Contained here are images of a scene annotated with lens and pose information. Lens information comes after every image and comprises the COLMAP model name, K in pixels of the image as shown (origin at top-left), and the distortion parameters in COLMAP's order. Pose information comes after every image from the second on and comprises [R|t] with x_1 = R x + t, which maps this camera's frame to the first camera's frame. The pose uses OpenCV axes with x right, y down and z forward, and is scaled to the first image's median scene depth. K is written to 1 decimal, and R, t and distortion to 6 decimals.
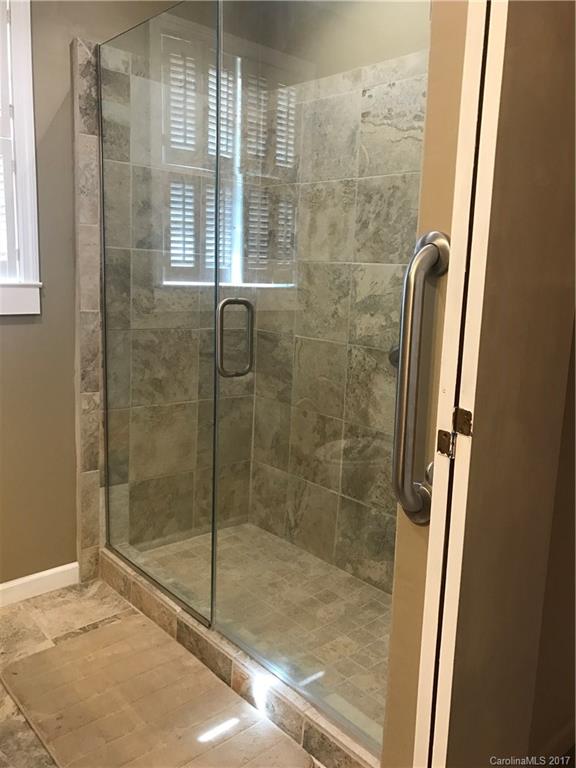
lens RADIAL K [[633.4, 0, 288.0], [0, 633.4, 384.0], [0, 0, 1]] dist [0.093702, -0.135578]
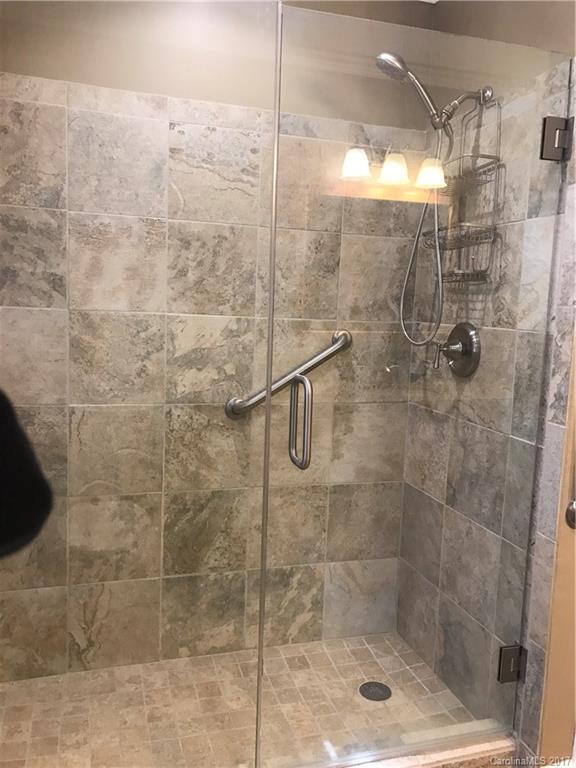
lens RADIAL K [[633.4, 0, 288.0], [0, 633.4, 384.0], [0, 0, 1]] dist [0.093702, -0.135578]
pose [[0.423963, -0.142220, 0.894443, -0.637602], [0.140367, 0.985979, 0.090241, -0.152383], [-0.894736, 0.087291, 0.437981, 0.479847]]
